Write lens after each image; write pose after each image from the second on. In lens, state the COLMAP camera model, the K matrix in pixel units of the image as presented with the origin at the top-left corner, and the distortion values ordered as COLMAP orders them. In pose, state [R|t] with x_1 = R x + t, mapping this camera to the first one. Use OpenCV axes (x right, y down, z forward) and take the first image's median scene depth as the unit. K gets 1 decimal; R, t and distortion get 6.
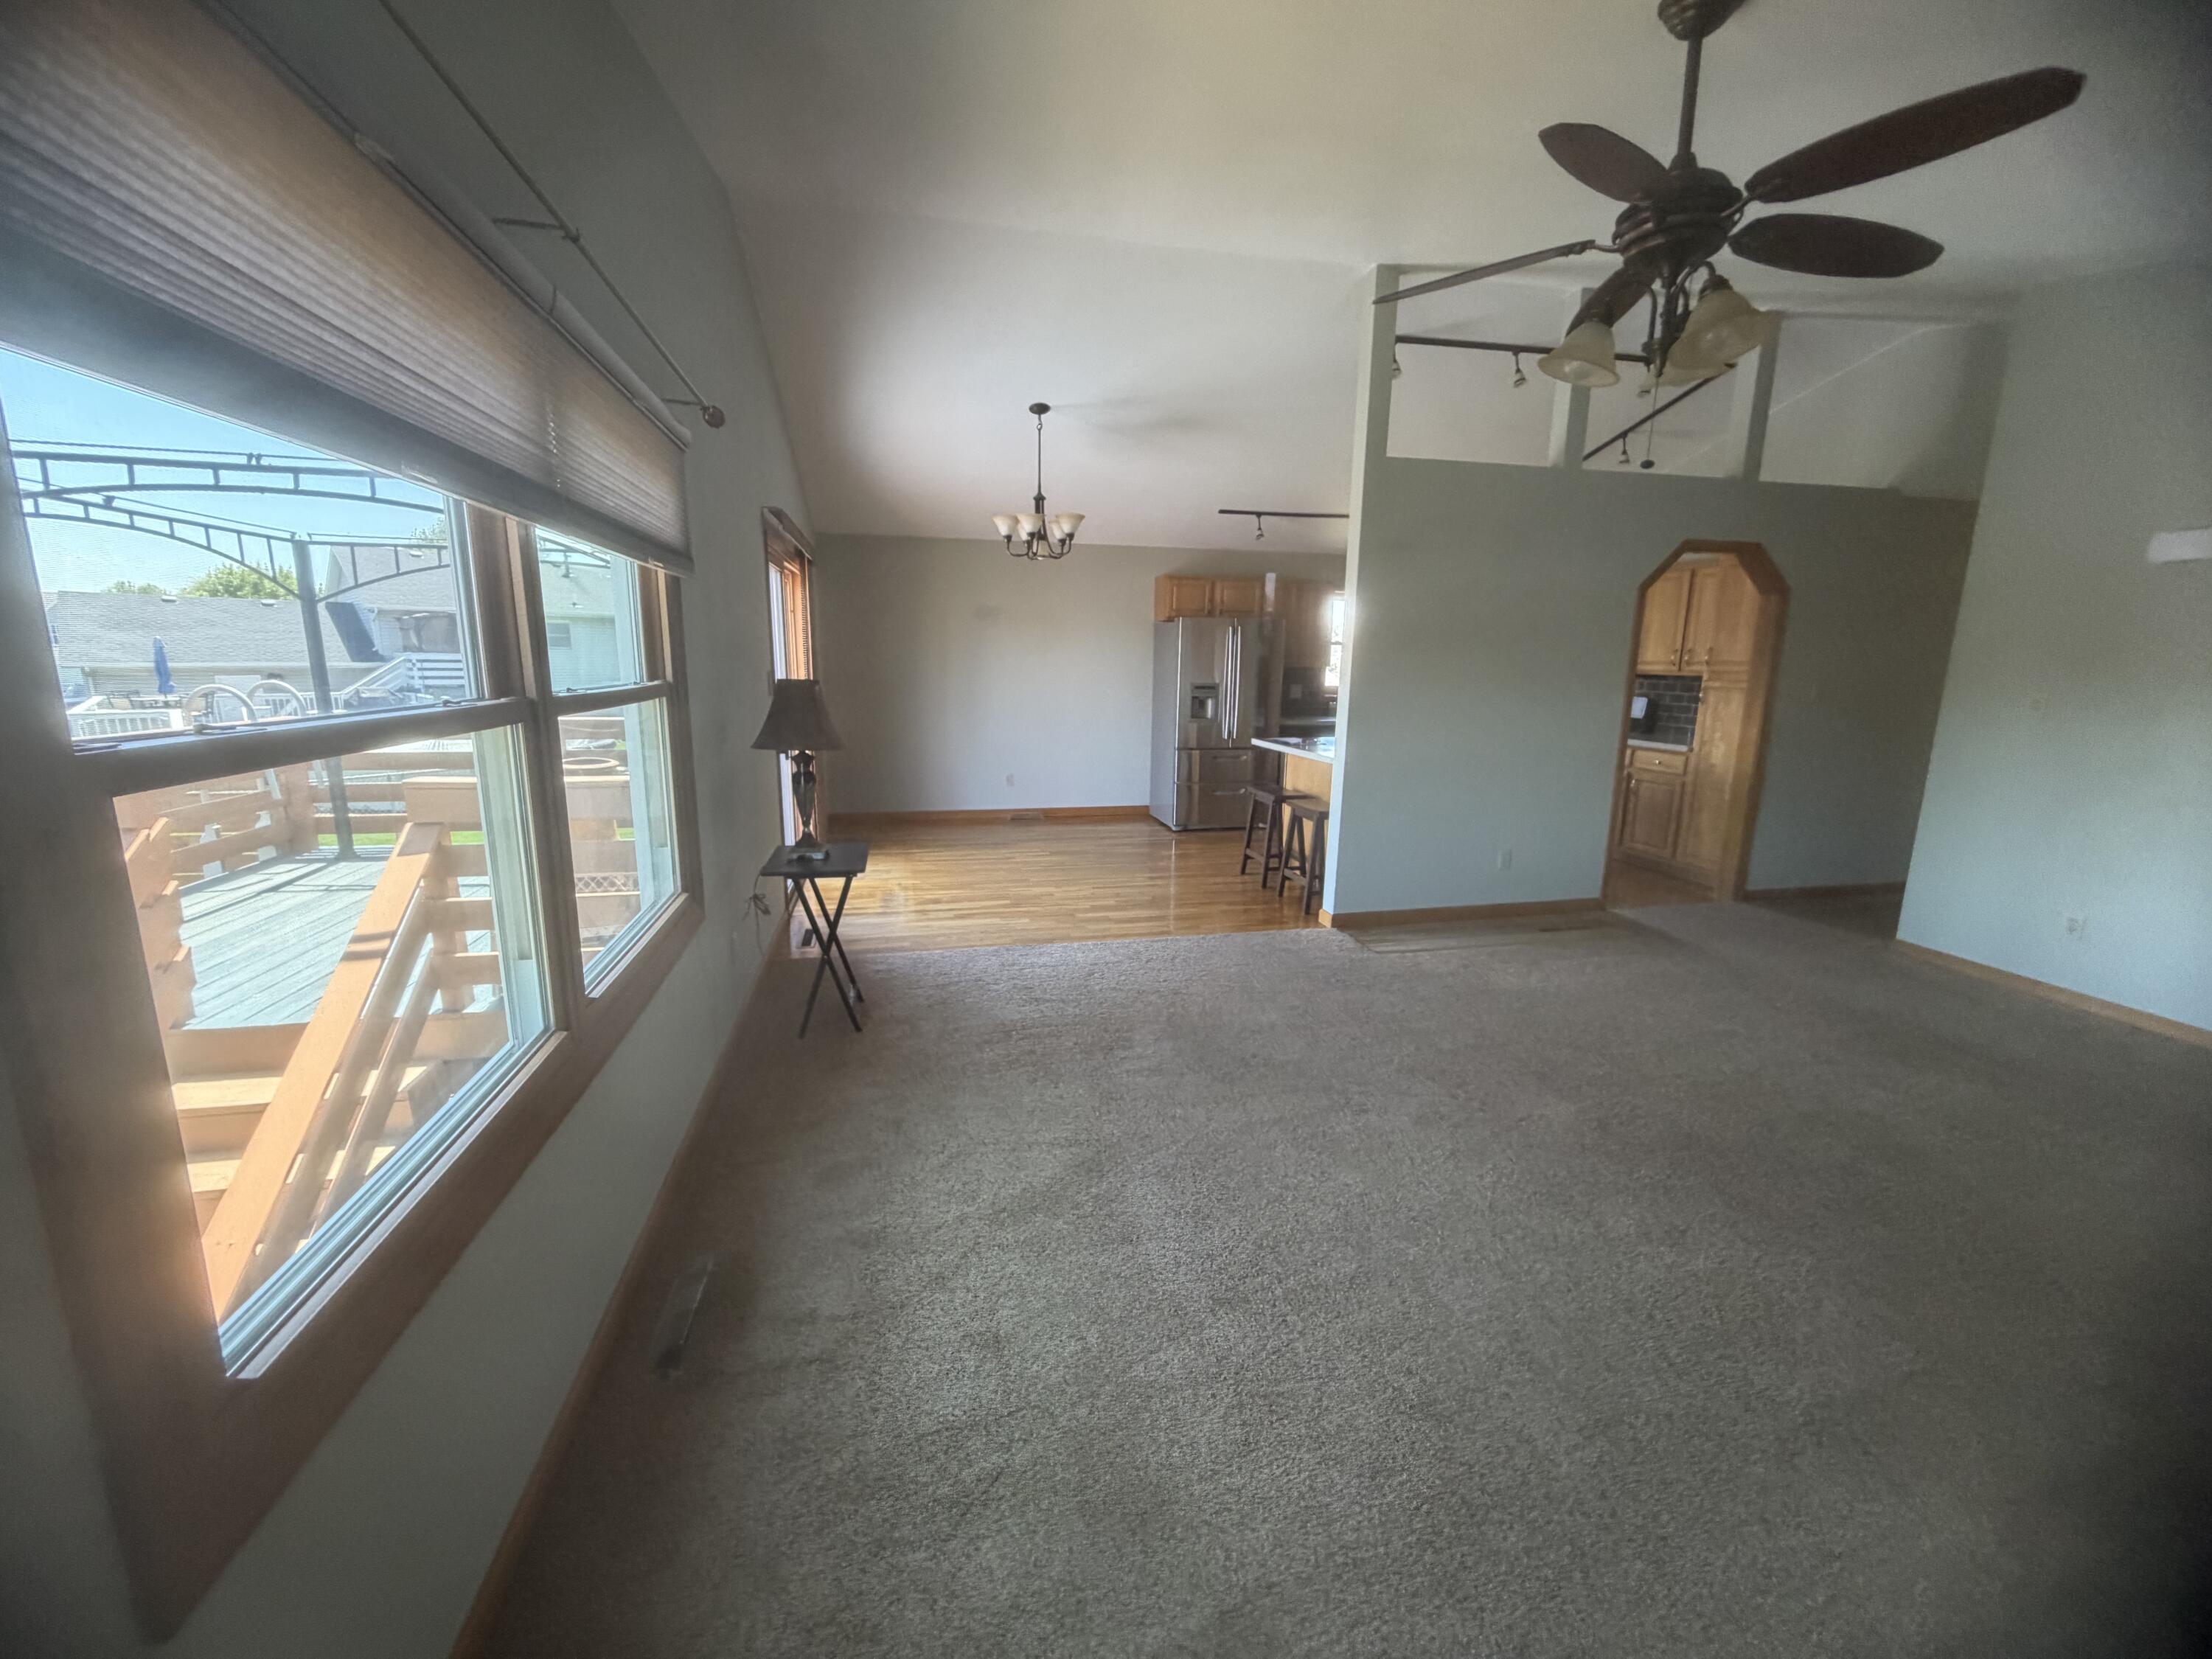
lens RADIAL K [[879.8, 0, 1098.7], [0, 879.8, 829.4], [0, 0, 1]] dist [-0.001602, 0.000082]
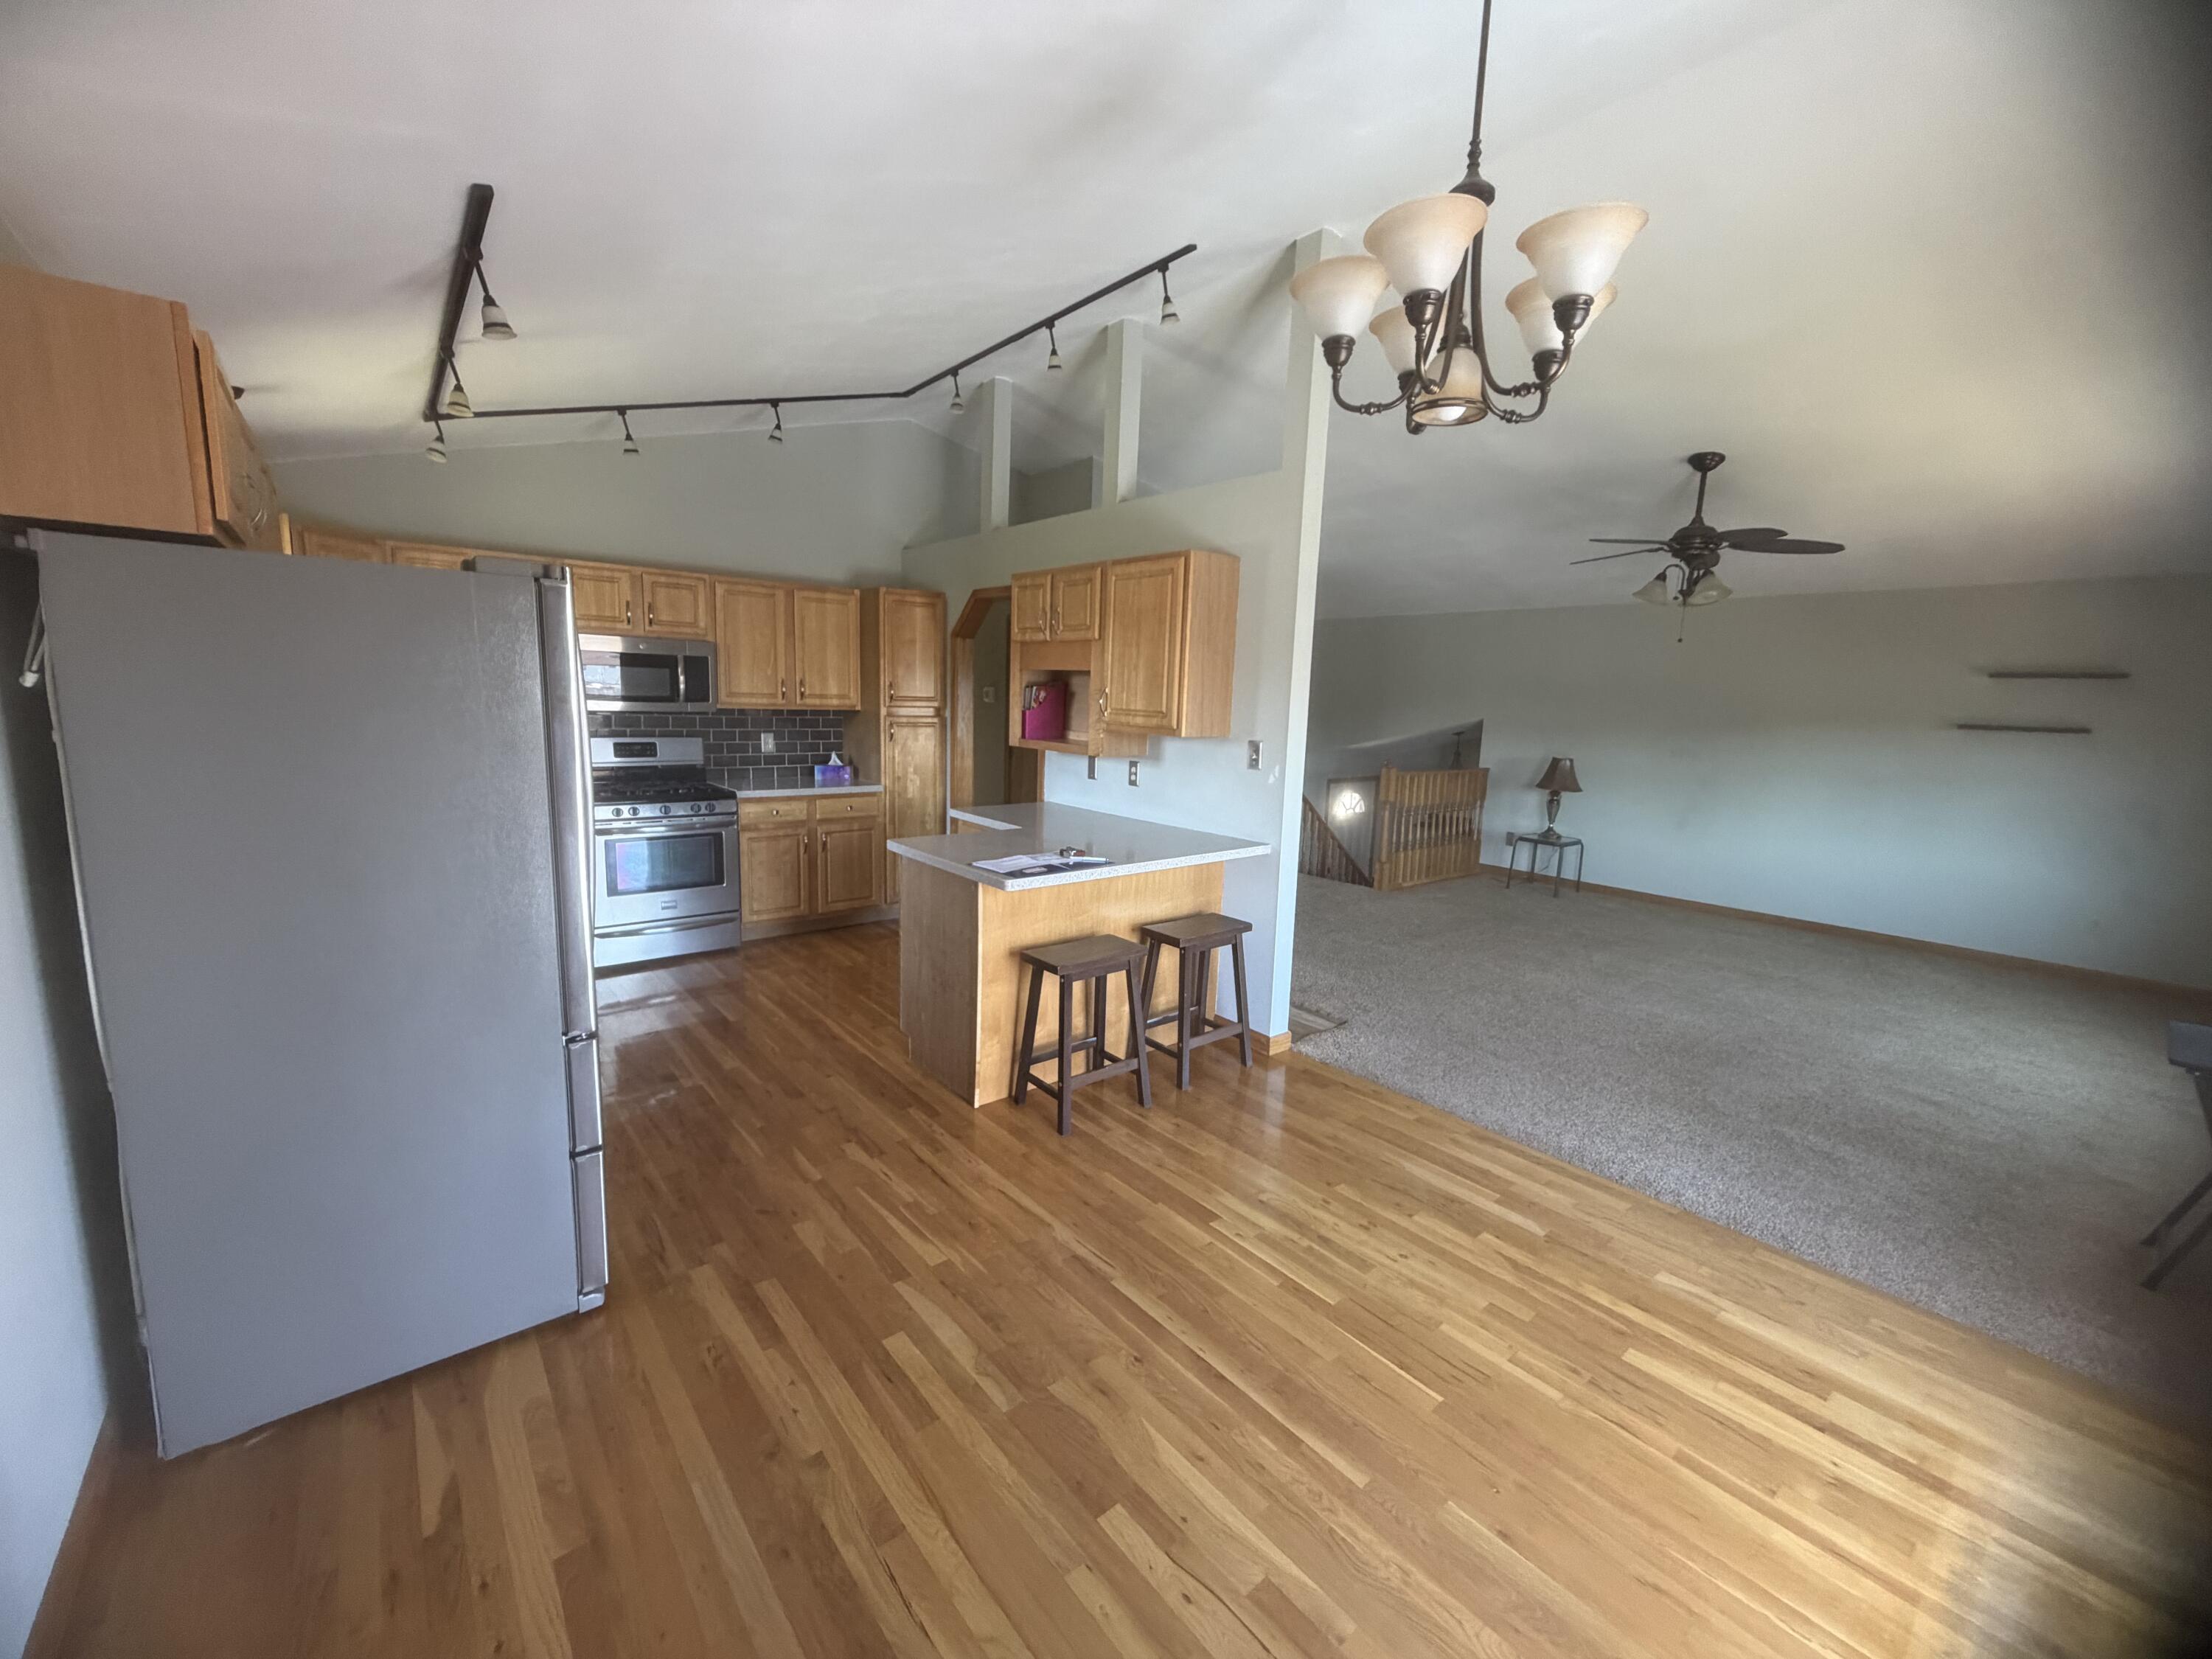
lens RADIAL K [[880.7, 0, 1099.2], [0, 880.7, 829.5], [0, 0, 1]] dist [0.000135, 0.000002]
pose [[-0.455000, -0.162634, 0.875514, -0.337229], [0.134544, 0.959339, 0.248127, -0.308430], [-0.880269, 0.230693, -0.414618, 1.459553]]
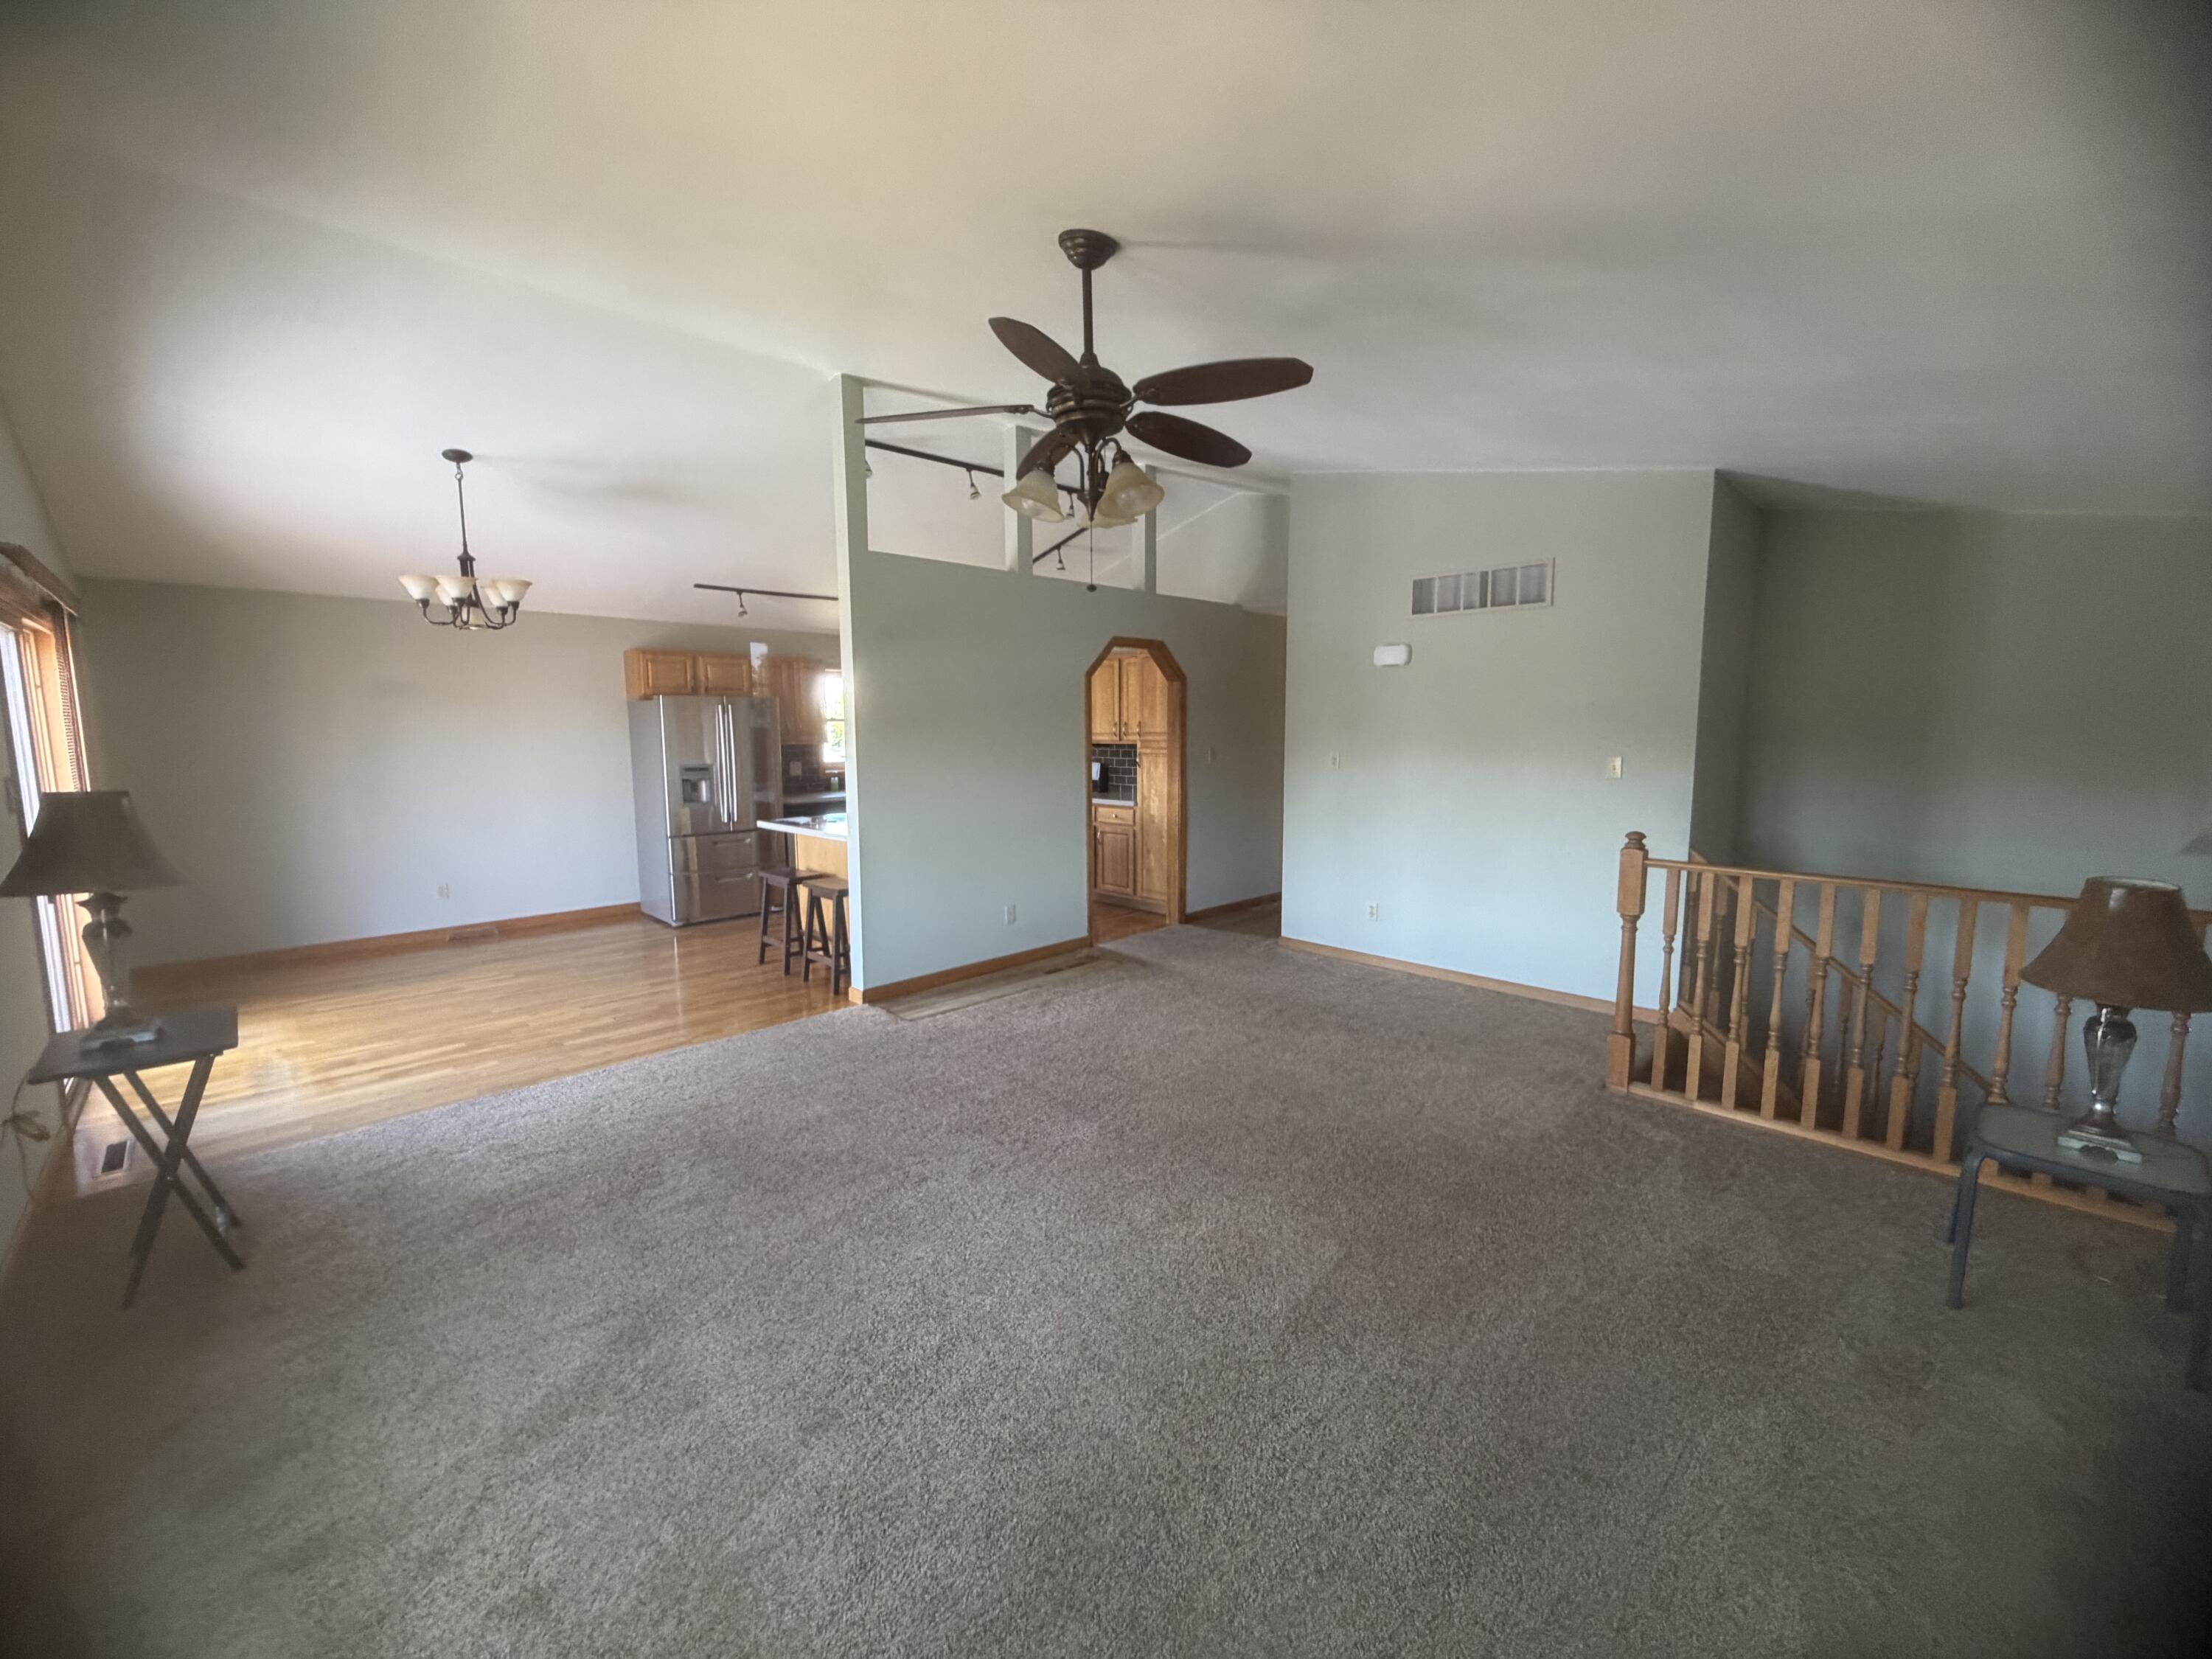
lens RADIAL K [[880.7, 0, 1099.2], [0, 880.7, 829.5], [0, 0, 1]] dist [0.000135, 0.000002]
pose [[0.847121, -0.077260, 0.525754, -0.019592], [0.118060, 0.992011, -0.044446, -0.009279], [-0.518120, 0.099721, 0.849475, -0.011319]]
